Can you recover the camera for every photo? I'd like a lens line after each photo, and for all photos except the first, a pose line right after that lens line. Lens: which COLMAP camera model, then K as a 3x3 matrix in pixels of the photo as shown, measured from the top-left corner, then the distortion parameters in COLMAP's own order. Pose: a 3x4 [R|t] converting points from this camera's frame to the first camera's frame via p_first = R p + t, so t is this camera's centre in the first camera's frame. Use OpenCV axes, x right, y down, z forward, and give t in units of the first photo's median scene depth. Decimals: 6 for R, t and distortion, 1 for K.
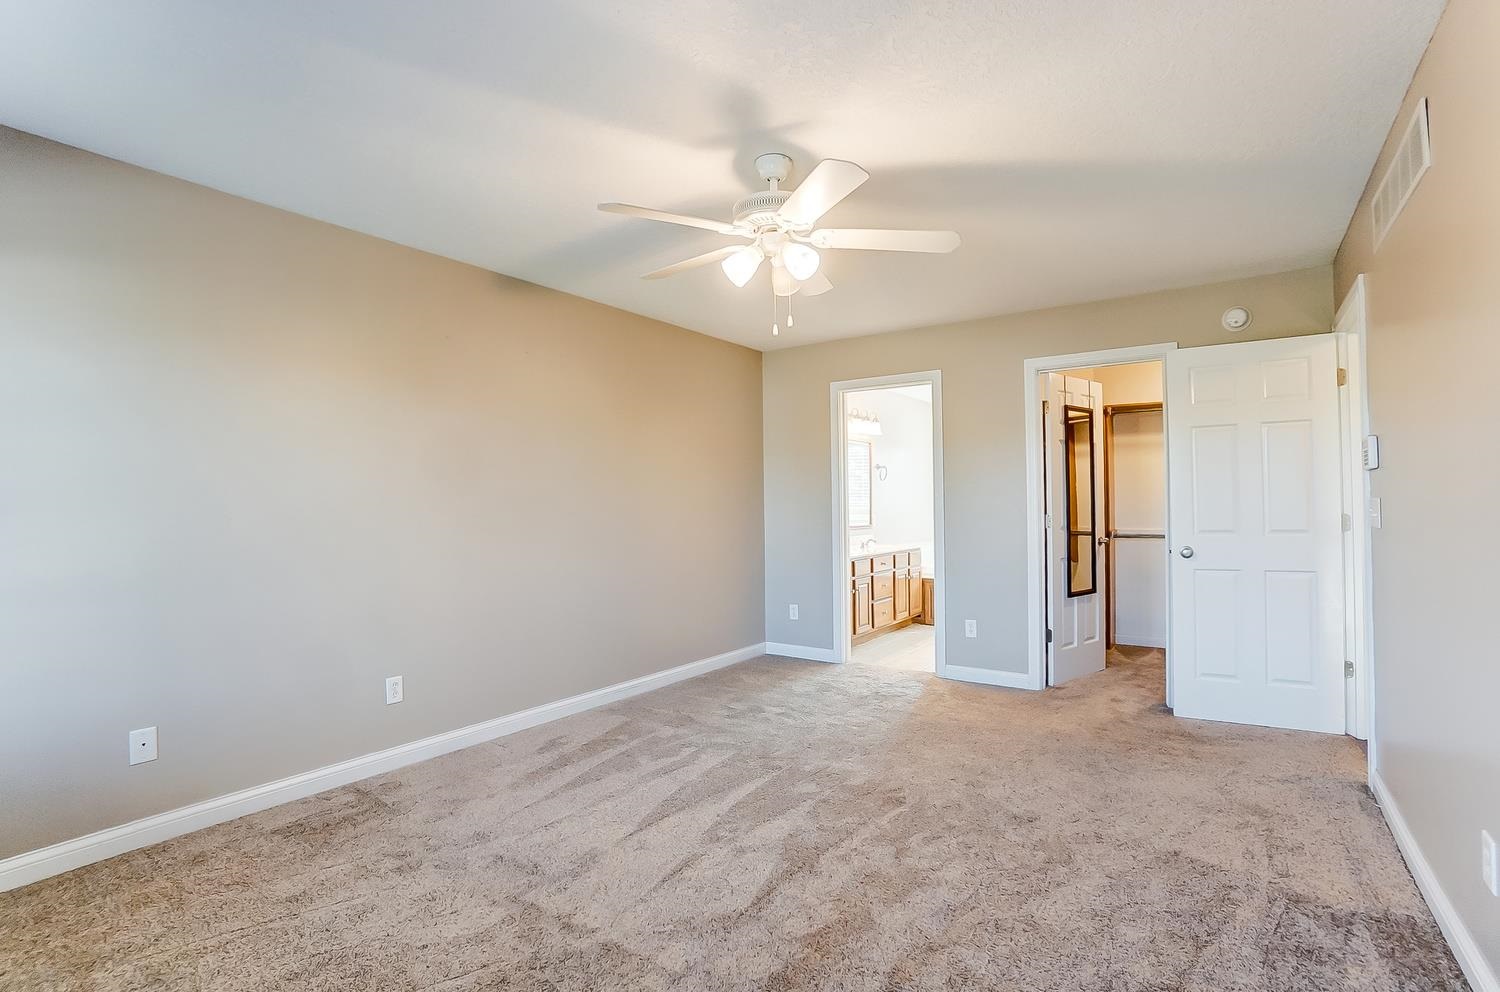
lens RADIAL K [[687.5, 0, 750.0], [0, 687.5, 496.0], [0, 0, 1]] dist [-0.000617, 0.000104]
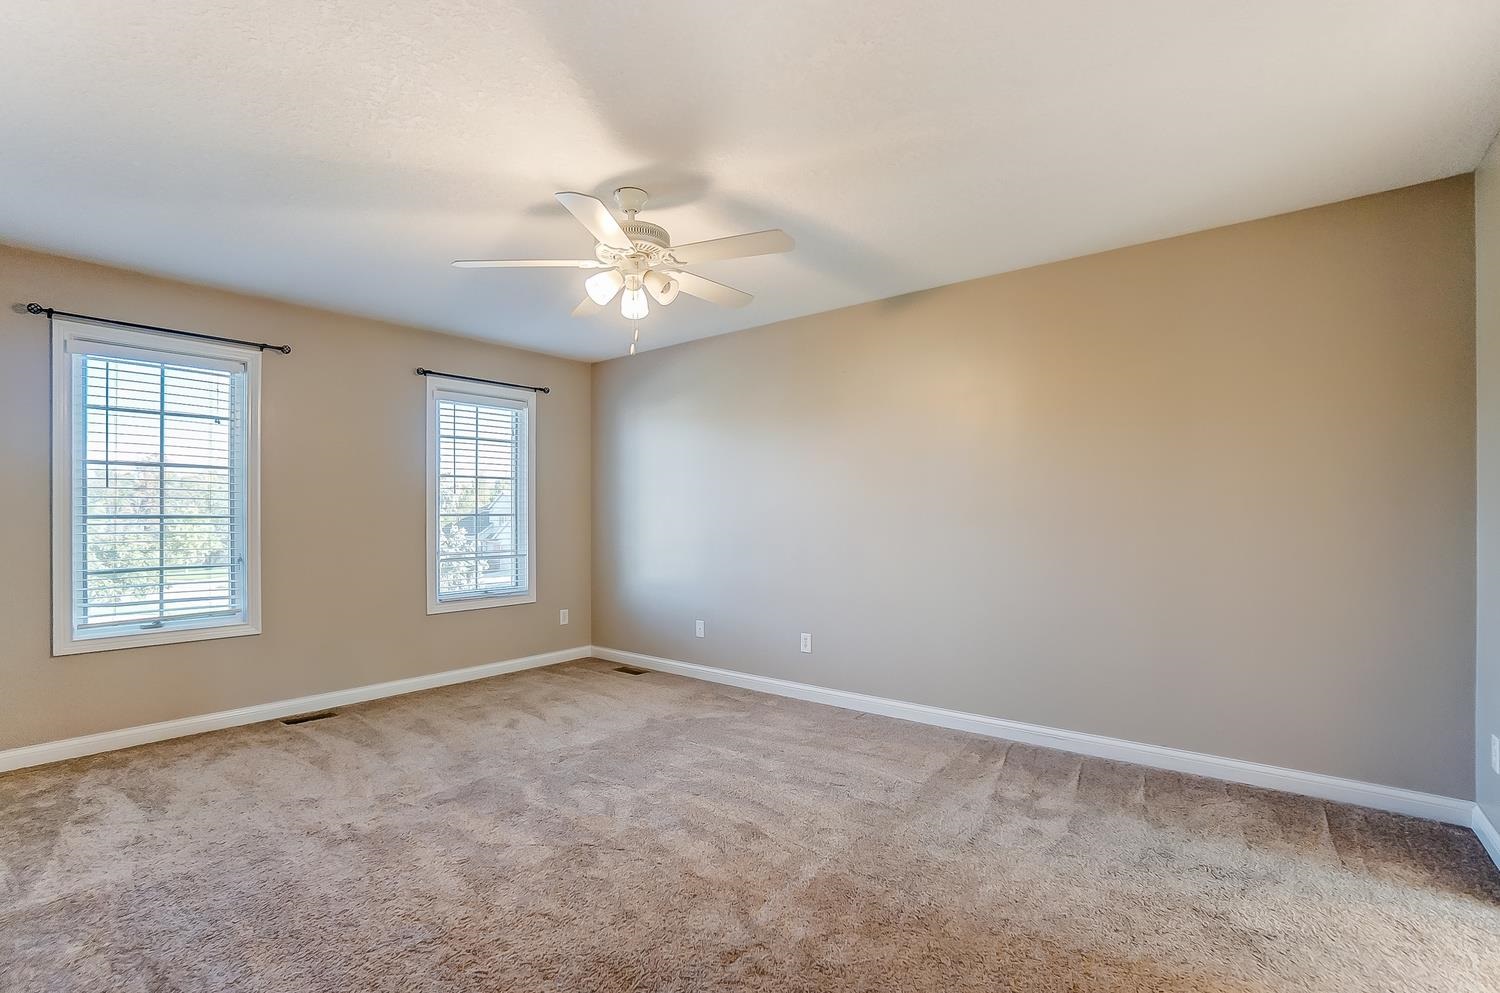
lens RADIAL K [[687.5, 0, 750.0], [0, 687.5, 496.5], [0, 0, 1]] dist [-0.000617, 0.000104]
pose [[-0.026171, -0.001094, -0.999657, 0.722212], [0.028153, 0.999602, -0.001831, -0.008416], [0.999261, -0.028191, -0.026130, 0.771406]]
